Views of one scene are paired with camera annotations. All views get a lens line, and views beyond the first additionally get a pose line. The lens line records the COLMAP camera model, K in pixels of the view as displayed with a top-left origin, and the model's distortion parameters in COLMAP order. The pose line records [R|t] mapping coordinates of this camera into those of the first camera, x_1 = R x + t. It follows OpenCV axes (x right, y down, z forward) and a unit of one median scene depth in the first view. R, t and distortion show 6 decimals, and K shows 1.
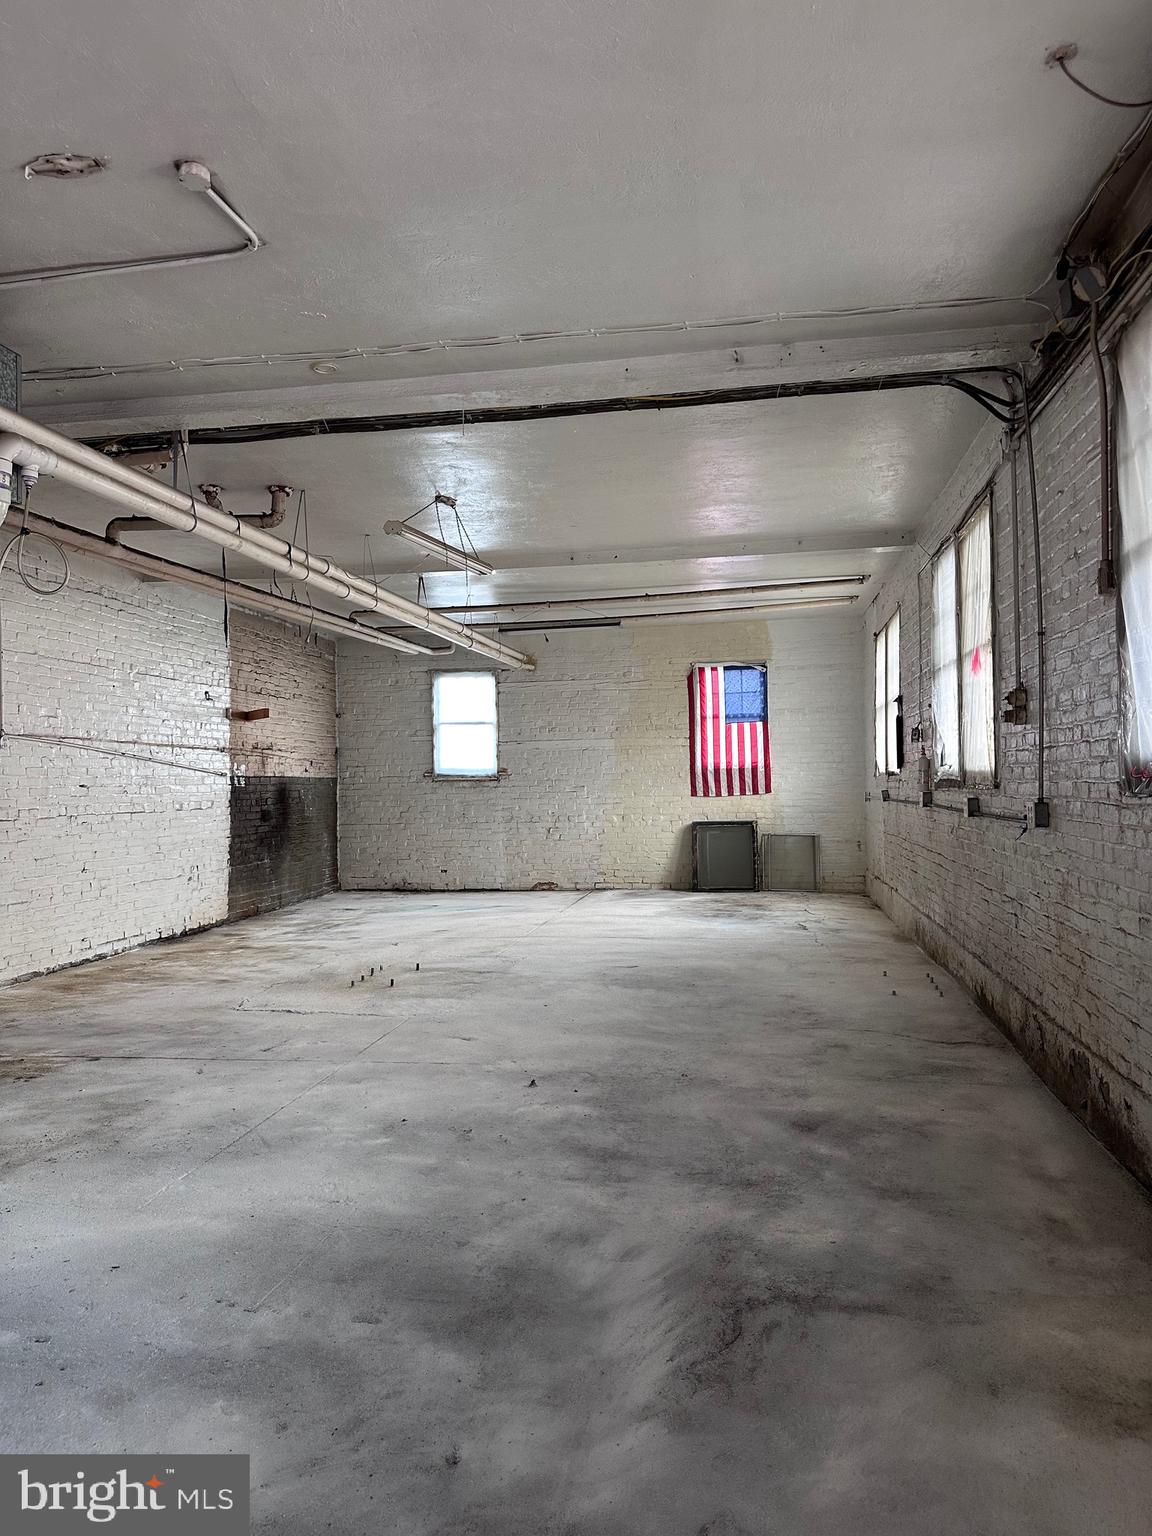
lens RADIAL K [[1061.5, 0, 576.0], [0, 1061.5, 768.0], [0, 0, 1]] dist [0.165975, -0.150393]
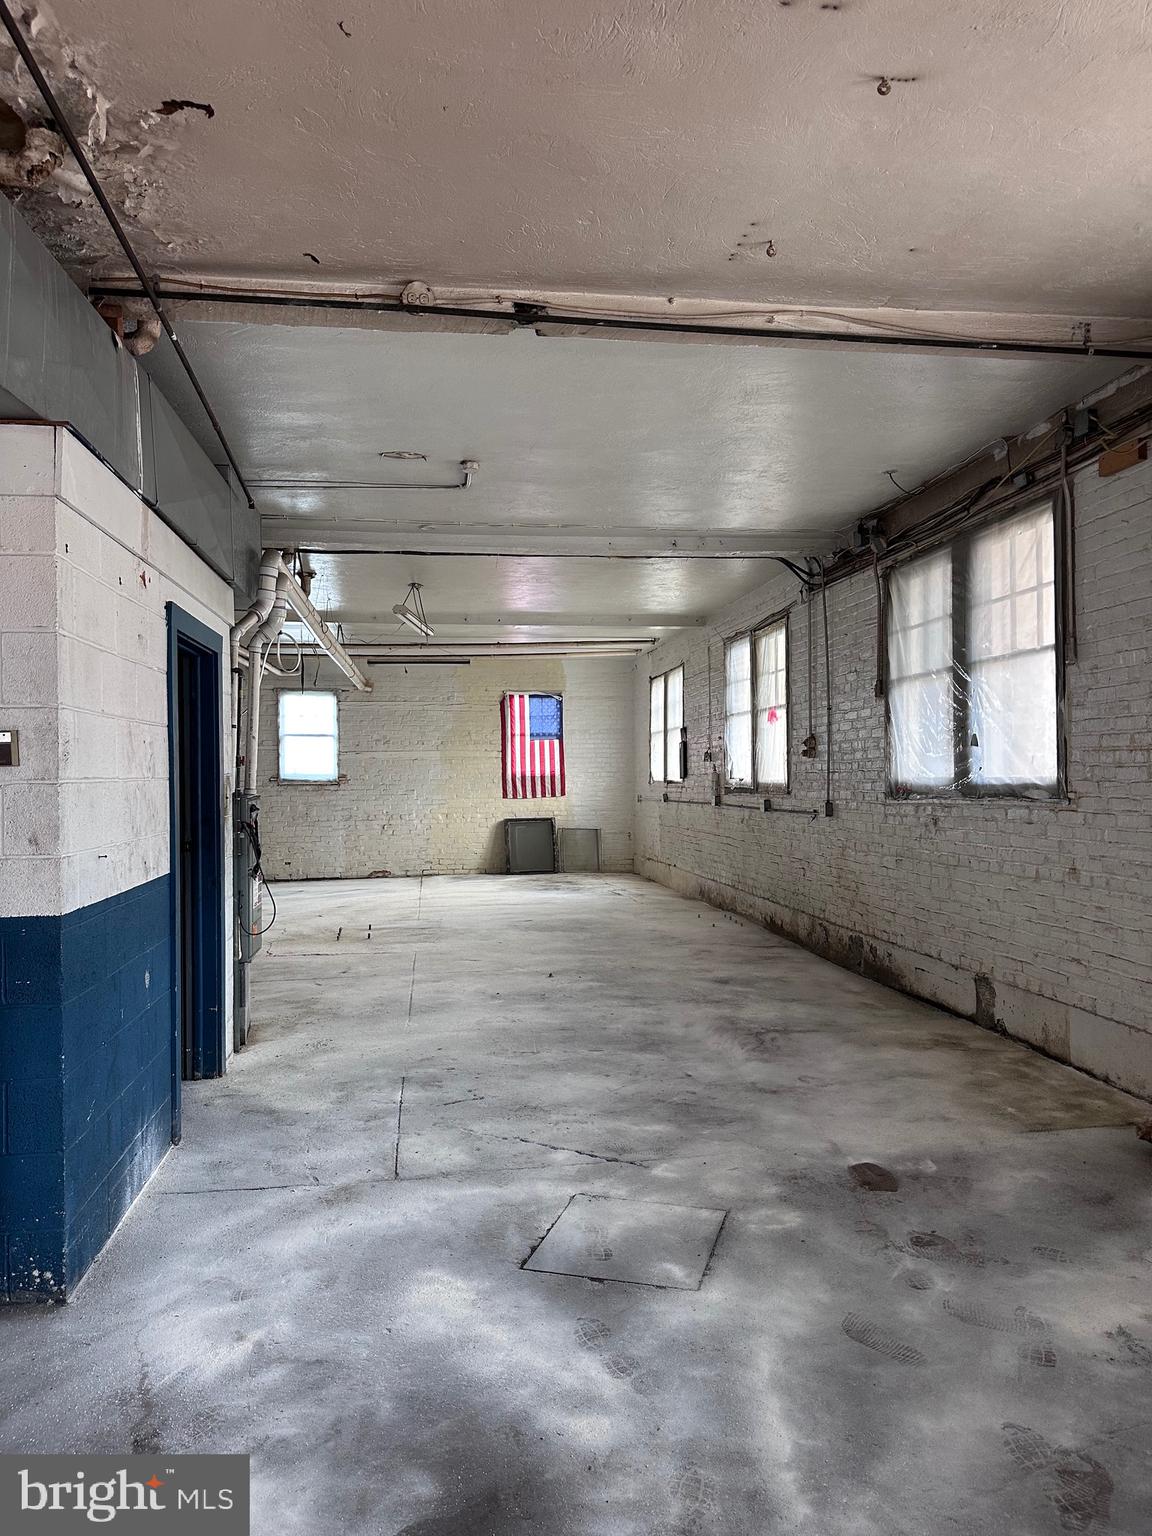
lens RADIAL K [[1061.5, 0, 576.0], [0, 1061.5, 768.0], [0, 0, 1]] dist [0.165975, -0.150393]
pose [[0.950893, 0.009403, 0.309376, -0.197123], [-0.009119, 0.999956, -0.002364, -0.006658], [-0.309384, -0.000574, 0.950937, -0.209409]]
